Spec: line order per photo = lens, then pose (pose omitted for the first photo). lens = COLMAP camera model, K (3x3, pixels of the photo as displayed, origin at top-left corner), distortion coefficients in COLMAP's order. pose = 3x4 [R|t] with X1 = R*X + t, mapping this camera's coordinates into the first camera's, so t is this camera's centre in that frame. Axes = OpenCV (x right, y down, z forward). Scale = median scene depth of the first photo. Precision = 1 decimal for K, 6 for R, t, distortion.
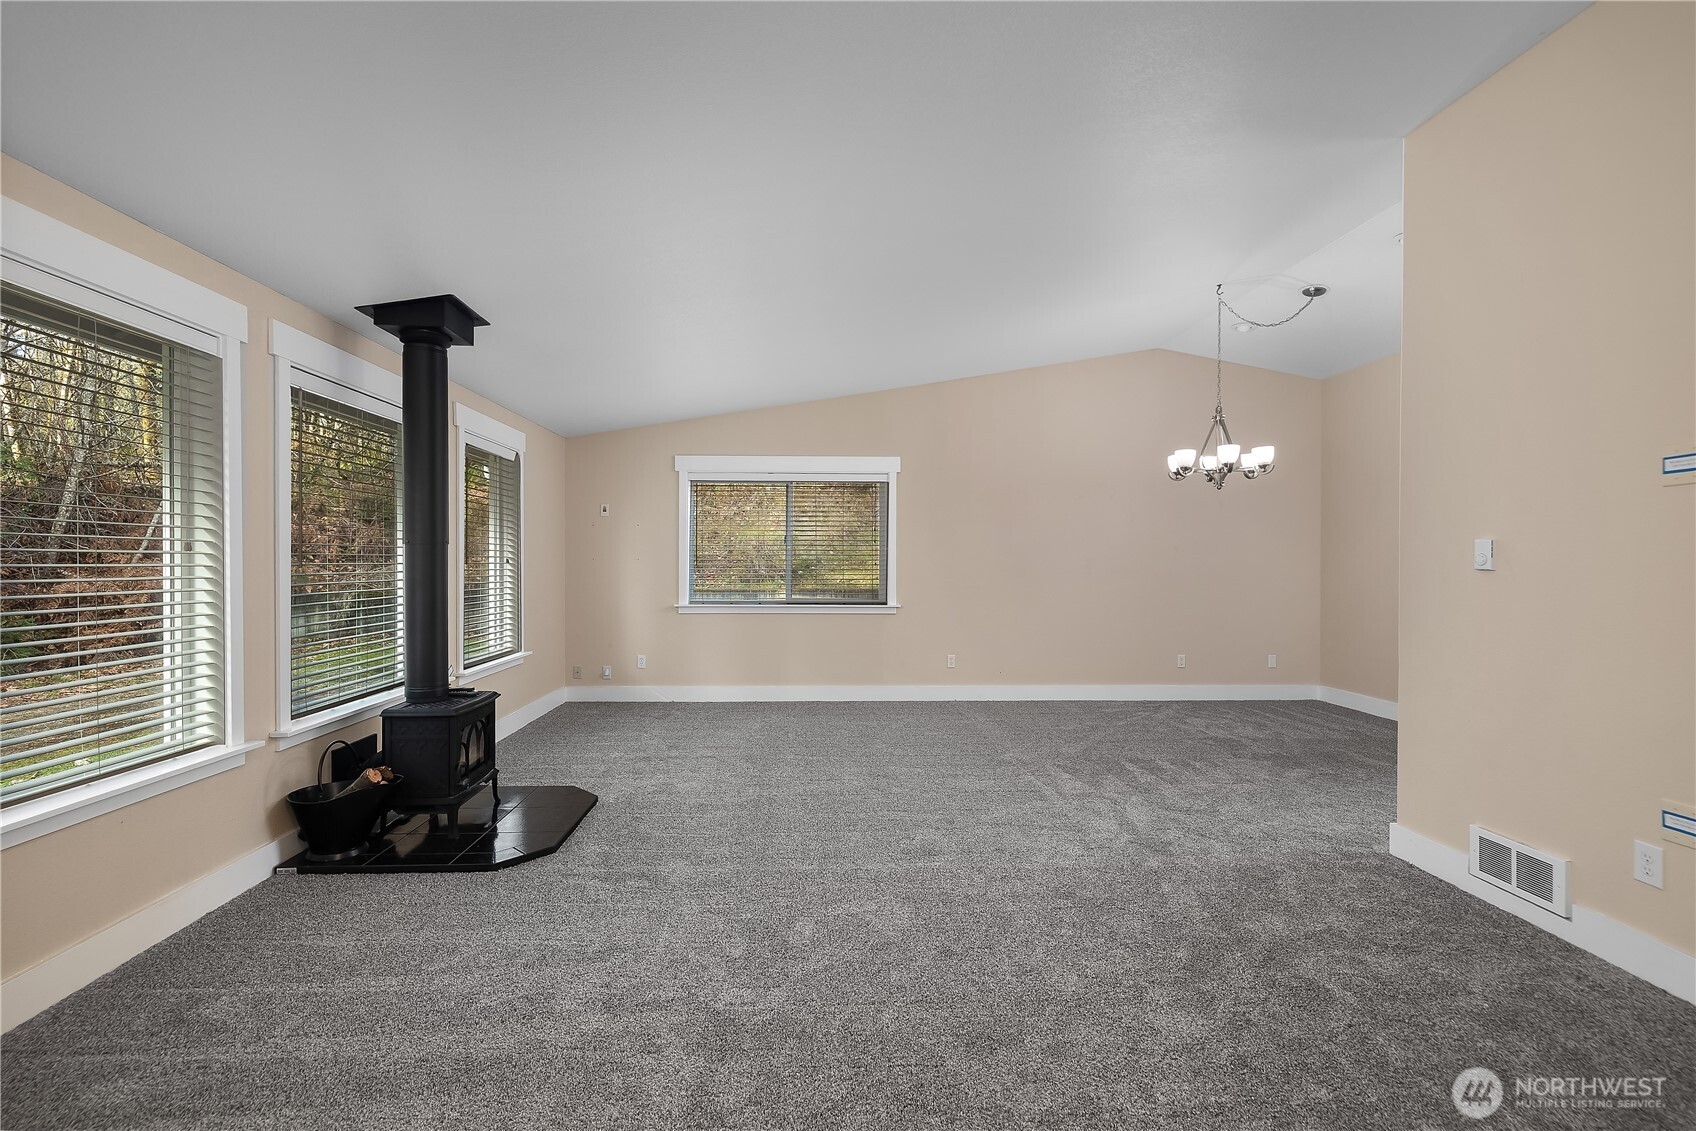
lens RADIAL K [[715.0, 0, 847.1], [0, 715.0, 571.1], [0, 0, 1]] dist [-0.000583, 0.000017]
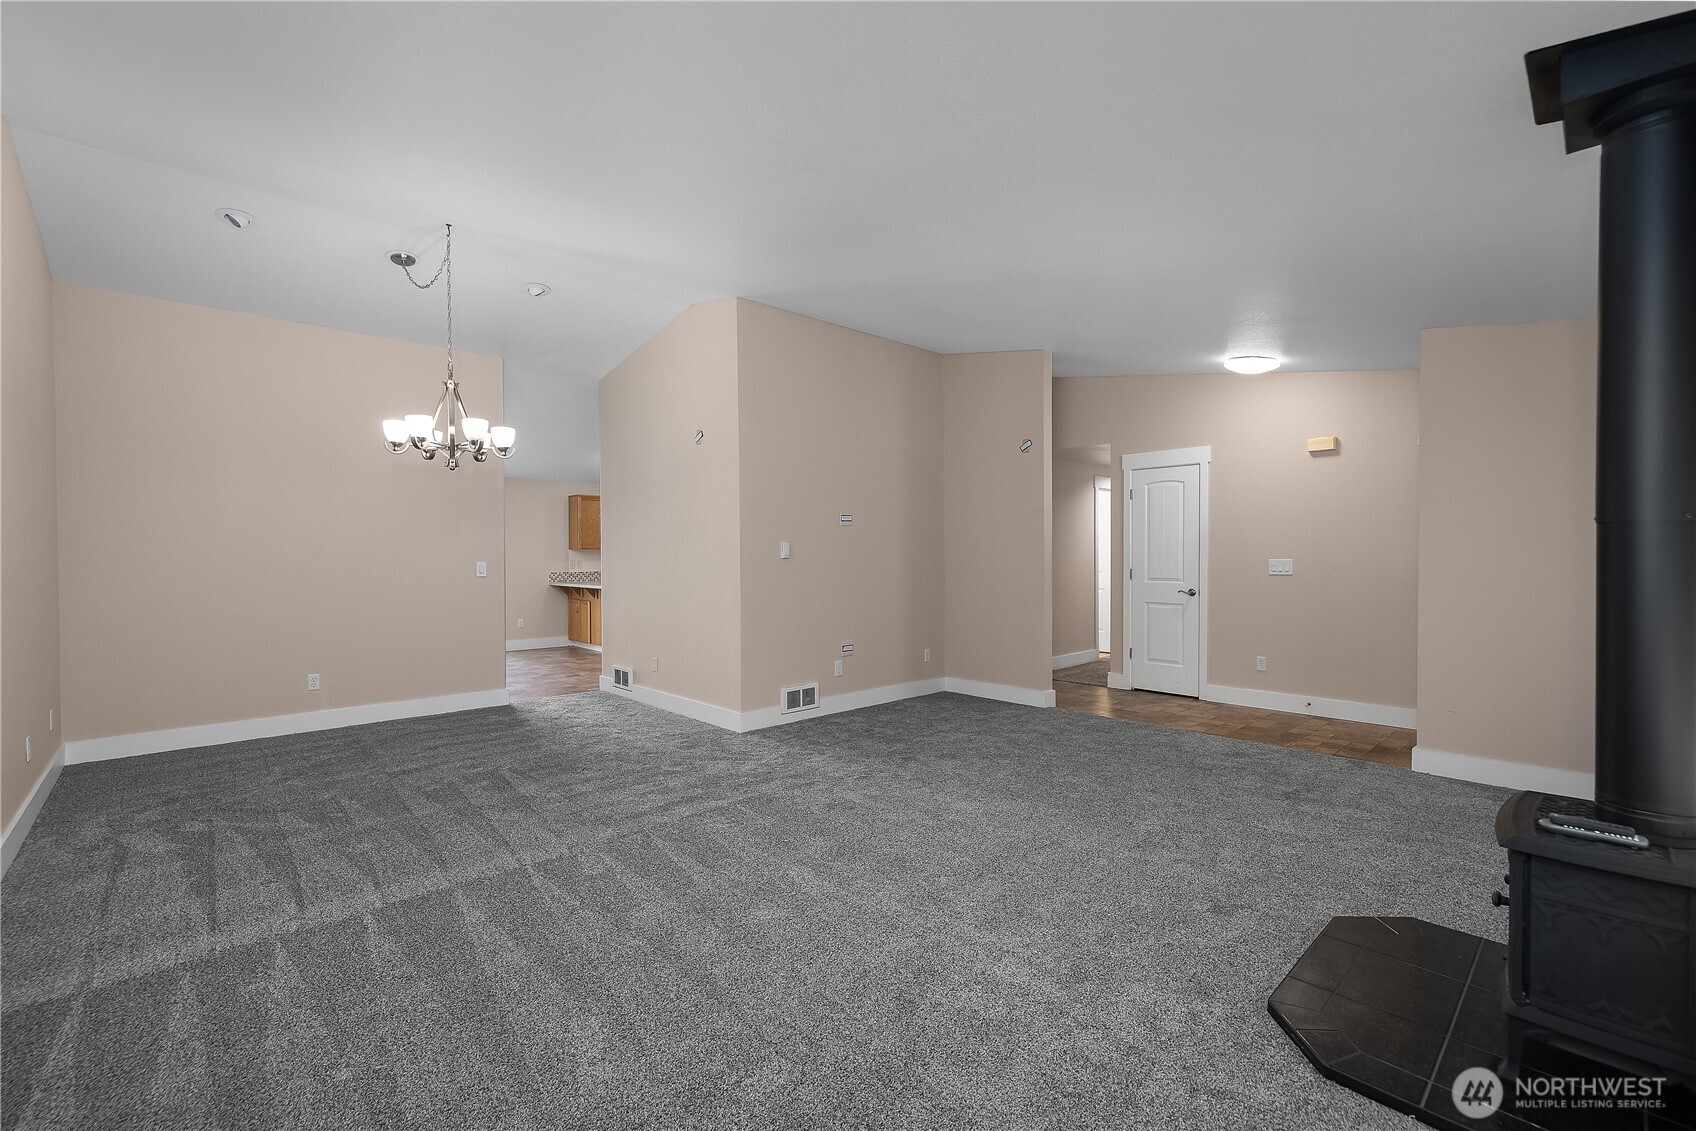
lens RADIAL K [[715.0, 0, 846.3], [0, 715.0, 559.2], [0, 0, 1]] dist [-0.000583, 0.000017]
pose [[-0.626705, -0.013055, 0.779148, -0.752086], [-0.003040, 0.999893, 0.014308, -0.026303], [-0.779251, 0.006598, -0.626677, 2.094390]]
